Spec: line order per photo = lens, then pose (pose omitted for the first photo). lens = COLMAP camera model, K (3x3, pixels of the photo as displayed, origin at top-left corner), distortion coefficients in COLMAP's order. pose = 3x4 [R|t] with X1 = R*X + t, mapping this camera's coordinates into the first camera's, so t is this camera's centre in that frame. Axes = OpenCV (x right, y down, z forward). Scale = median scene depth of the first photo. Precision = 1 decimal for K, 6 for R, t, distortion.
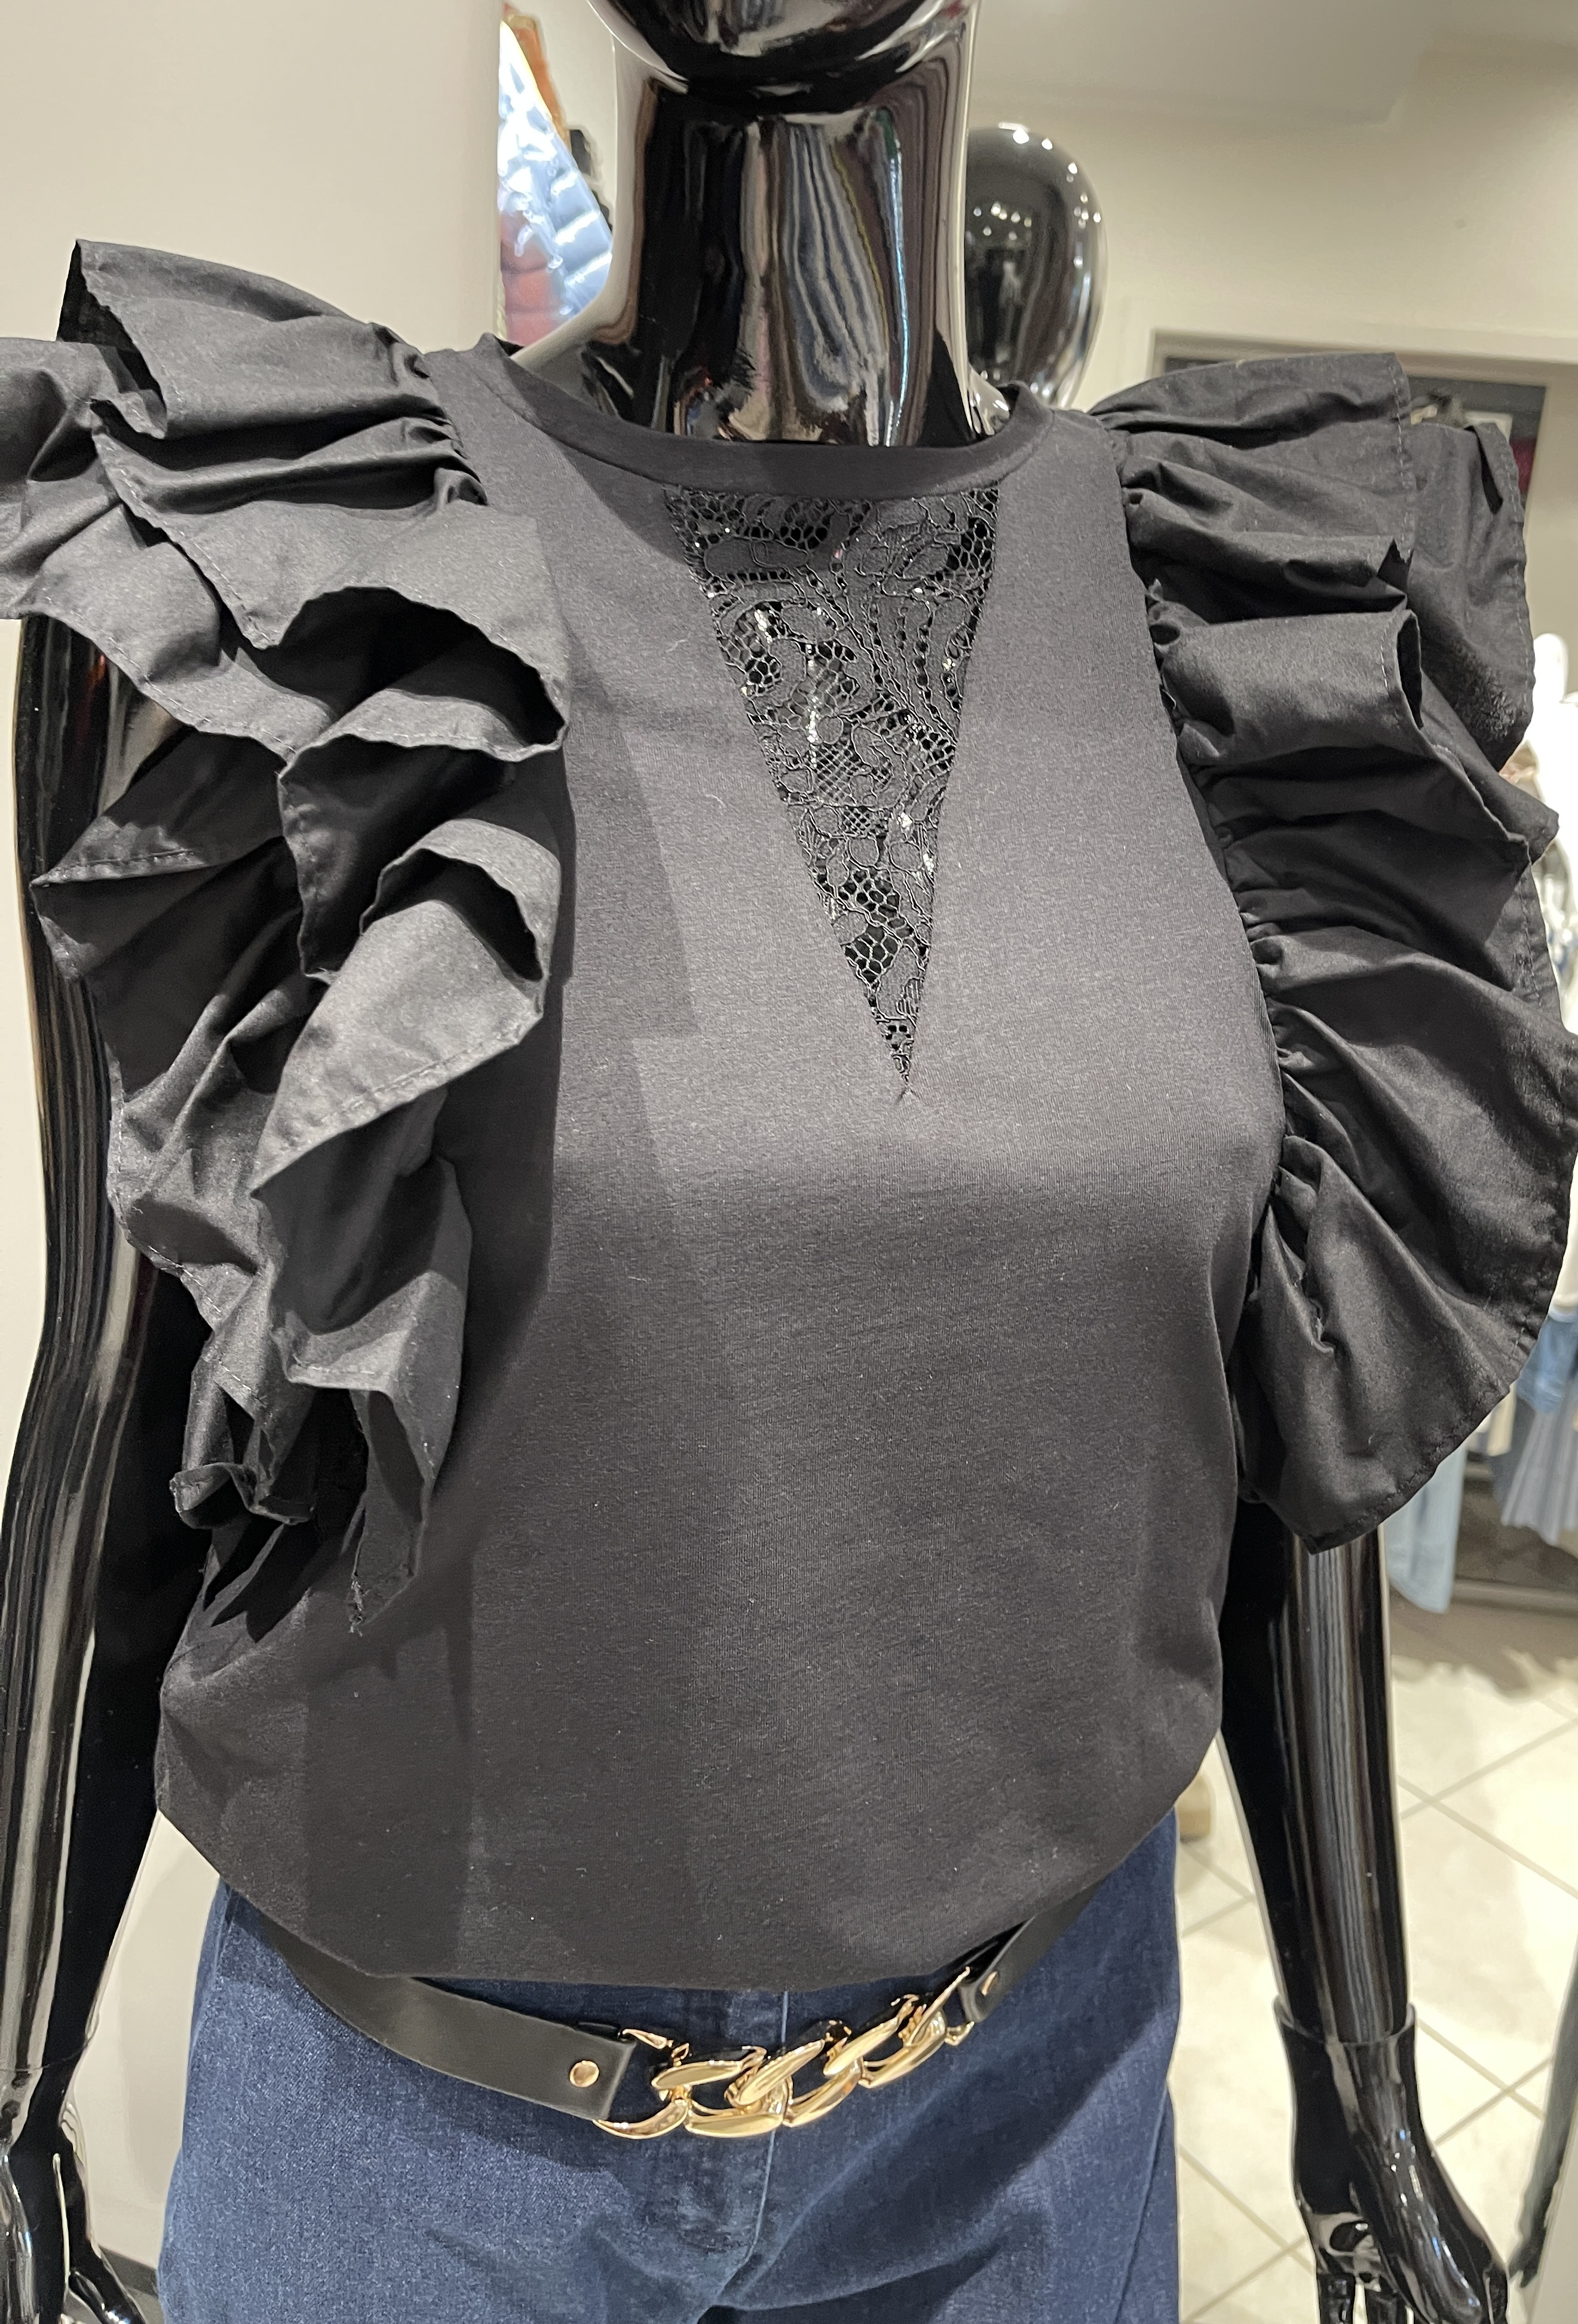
lens RADIAL K [[1819.3, 0, 908.6], [0, 1819.3, 1127.0], [0, 0, 1]] dist [0.025802, -0.014755]
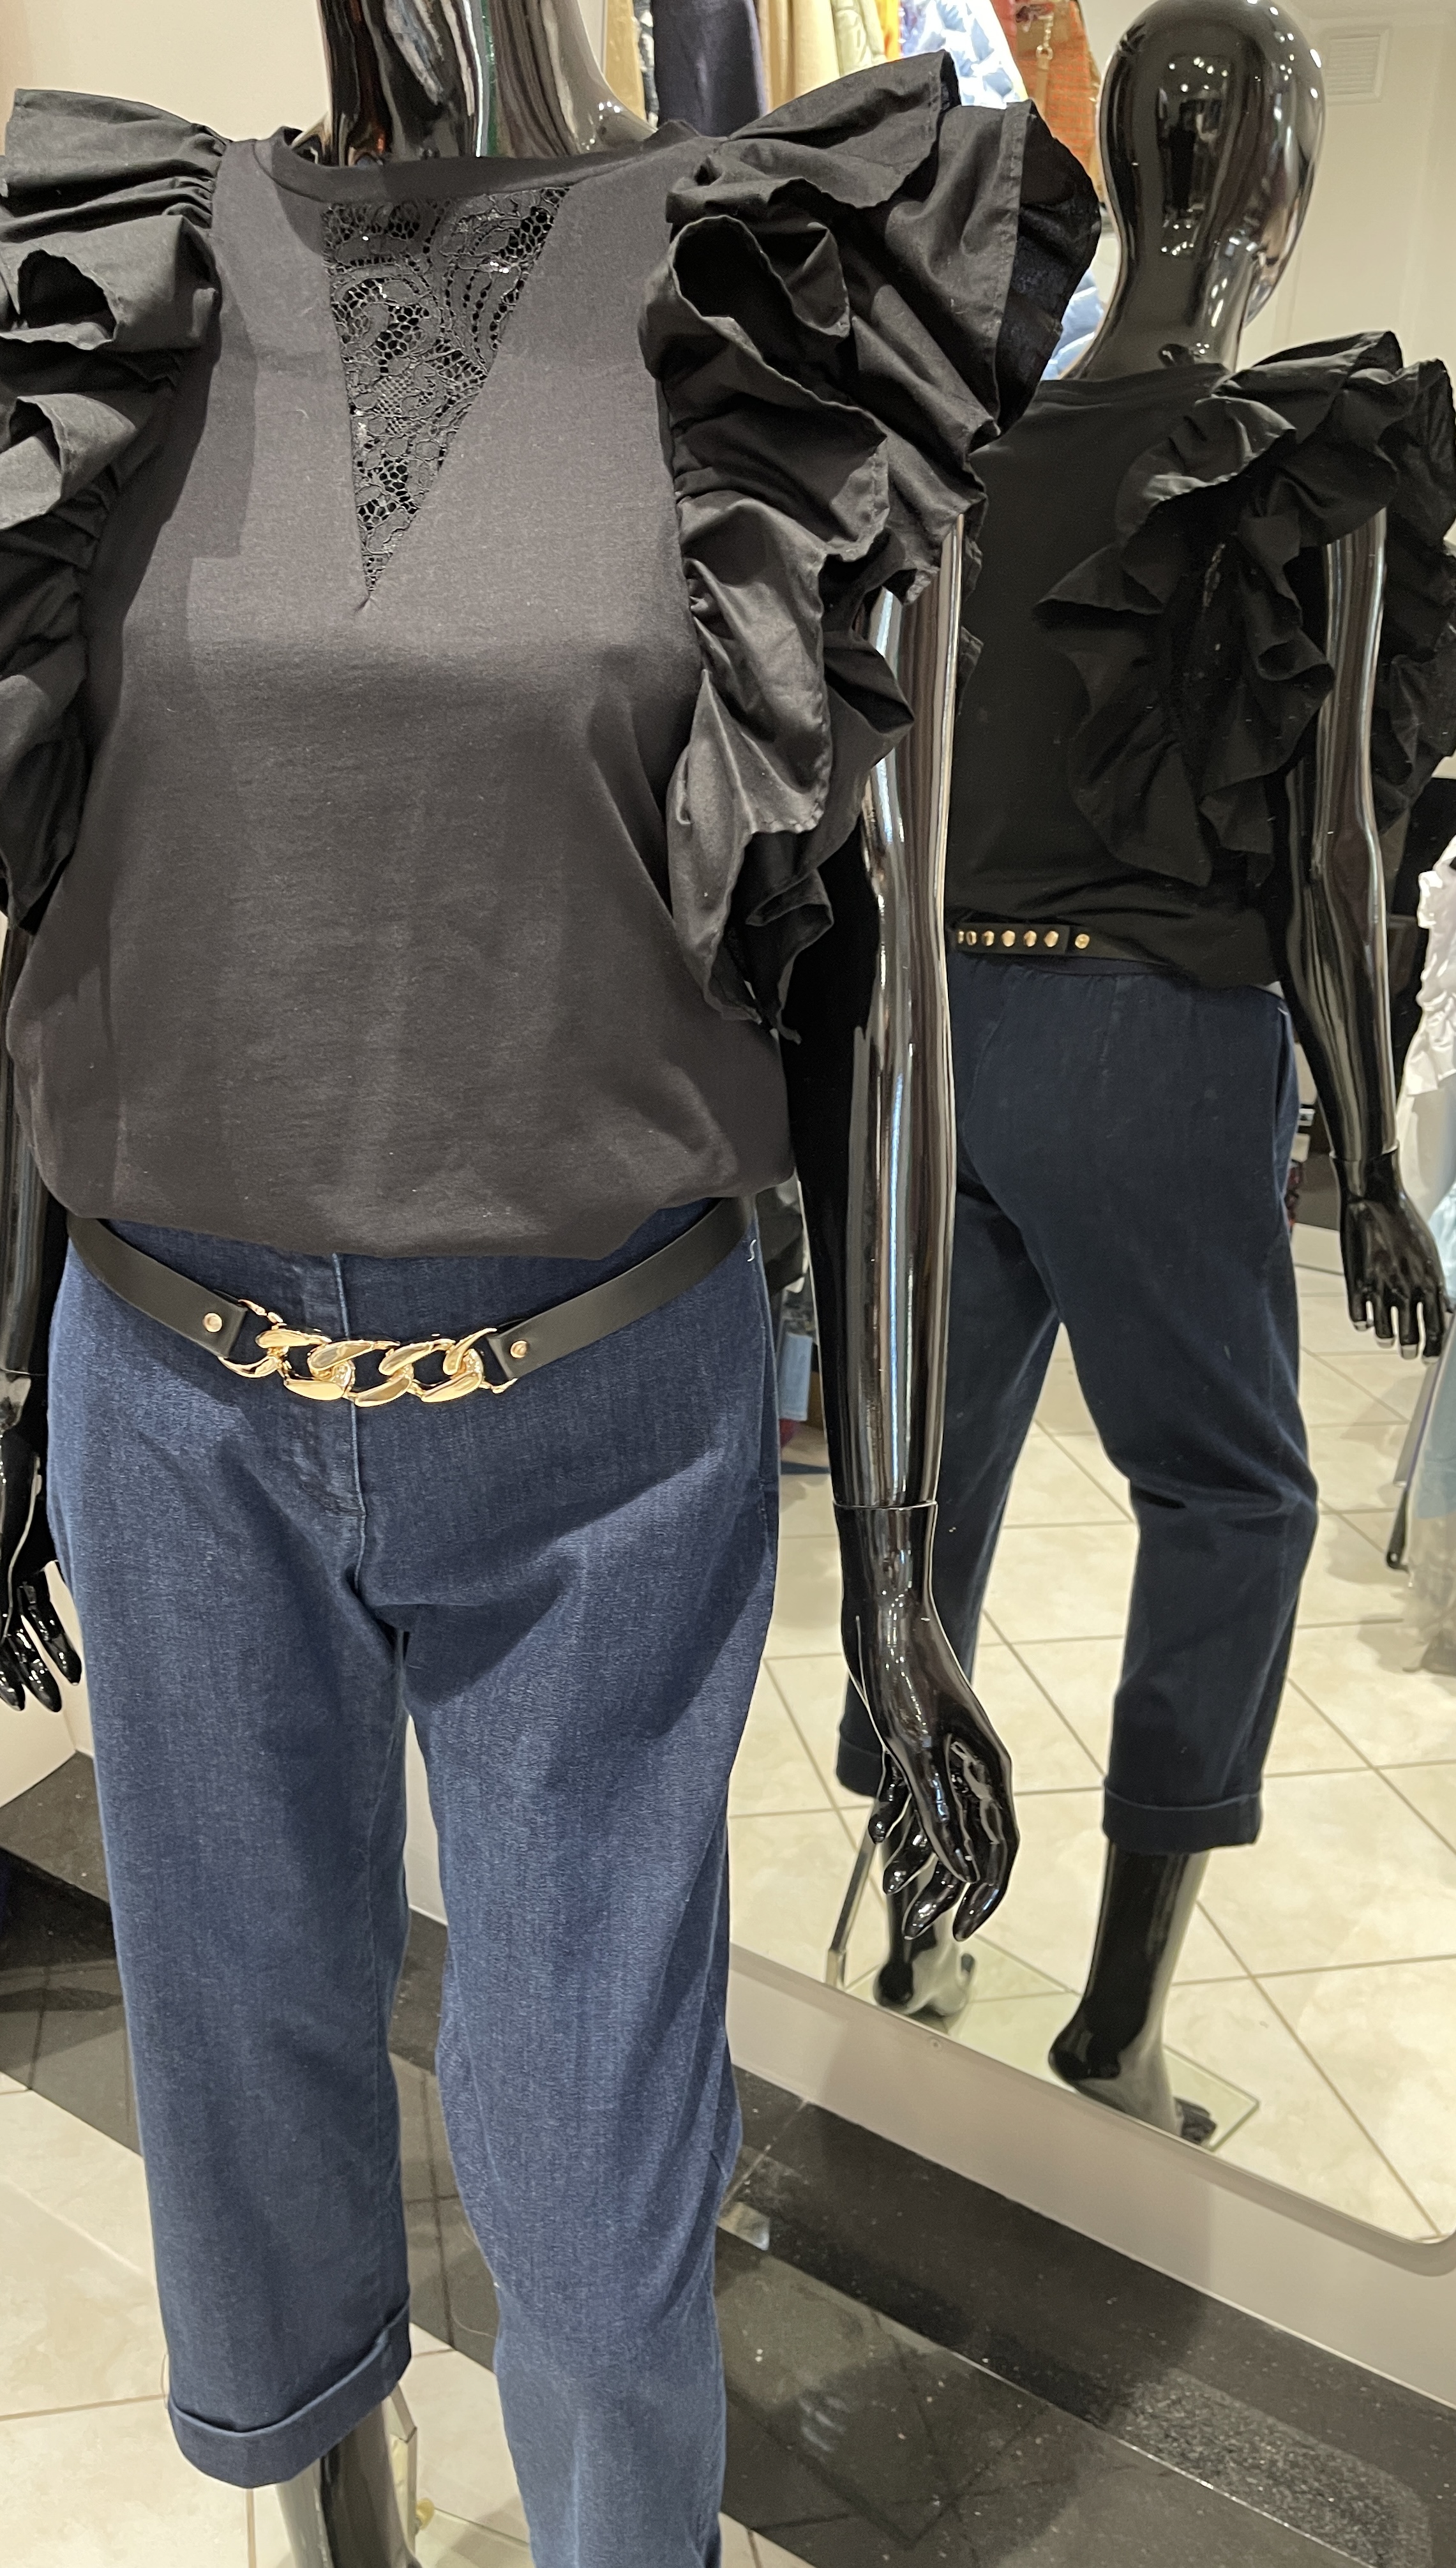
lens RADIAL K [[1904.6, 0, 749.2], [0, 1904.6, 1288.2], [0, 0, 1]] dist [0.044942, -0.036705]
pose [[0.906617, 0.105635, -0.408517, 0.871701], [-0.093406, 0.994380, 0.049833, 0.384158], [0.411485, -0.007022, 0.911389, -0.237751]]
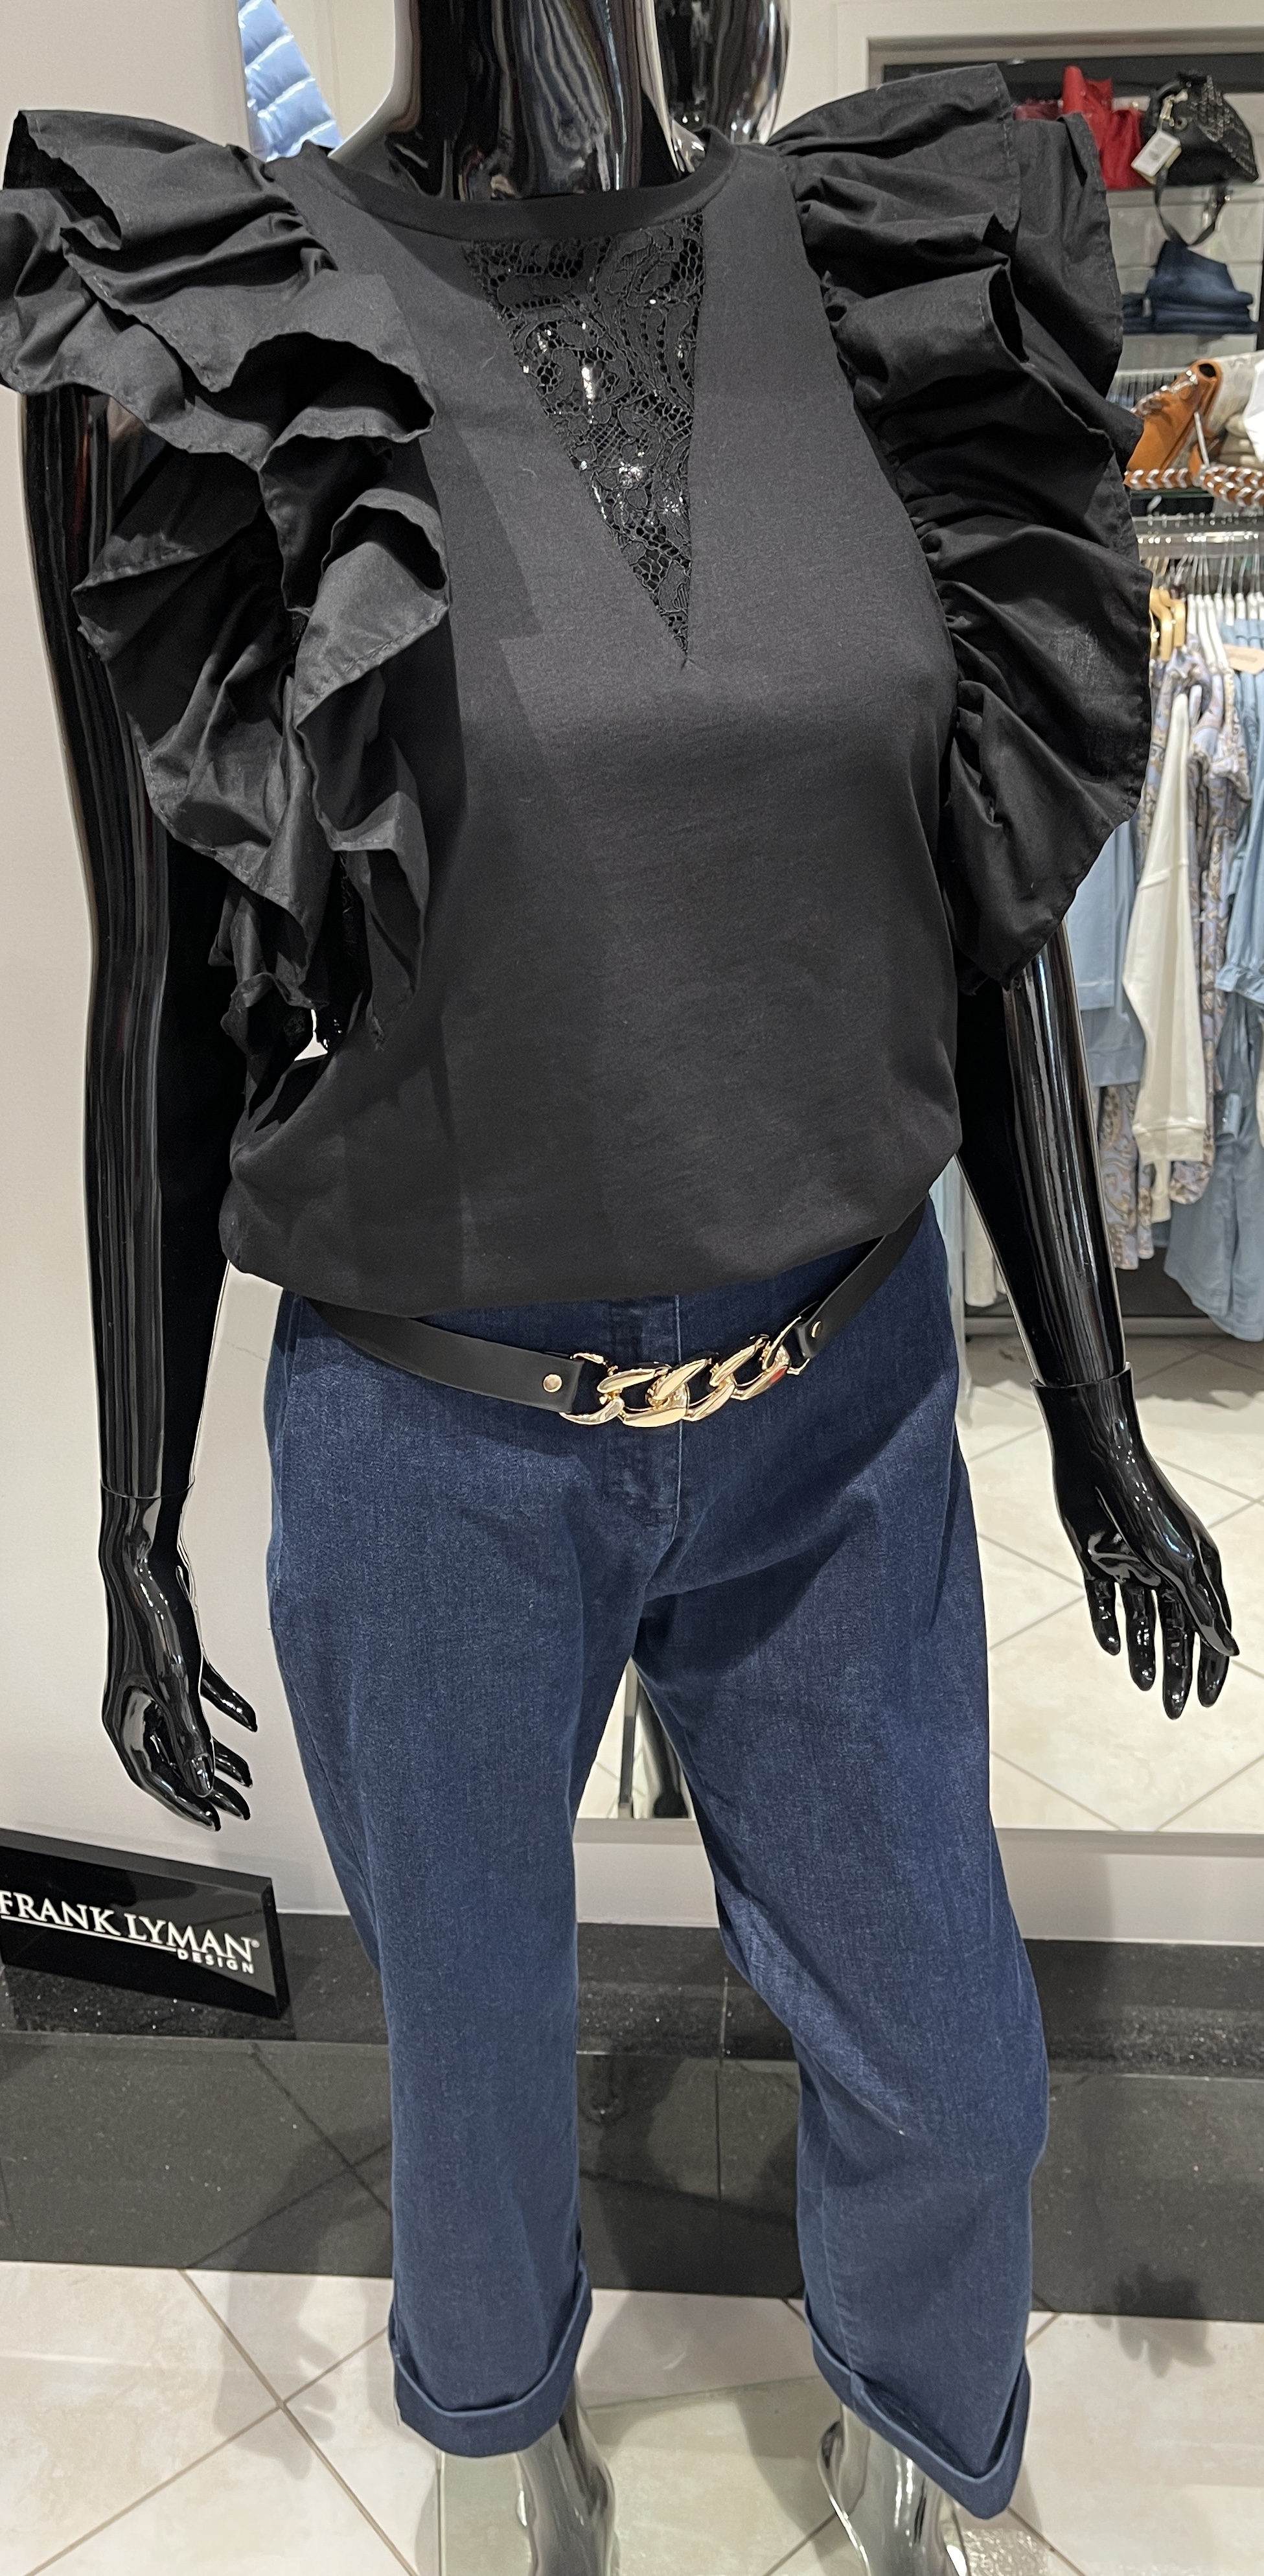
lens RADIAL K [[1932.5, 0, 681.4], [0, 1932.5, 1321.0], [0, 0, 1]] dist [0.039459, -0.042754]
pose [[0.992990, -0.114591, -0.028982, -0.019321], [0.117758, 0.980252, 0.158868, 0.233604], [0.010205, -0.161167, 0.986874, -0.582943]]
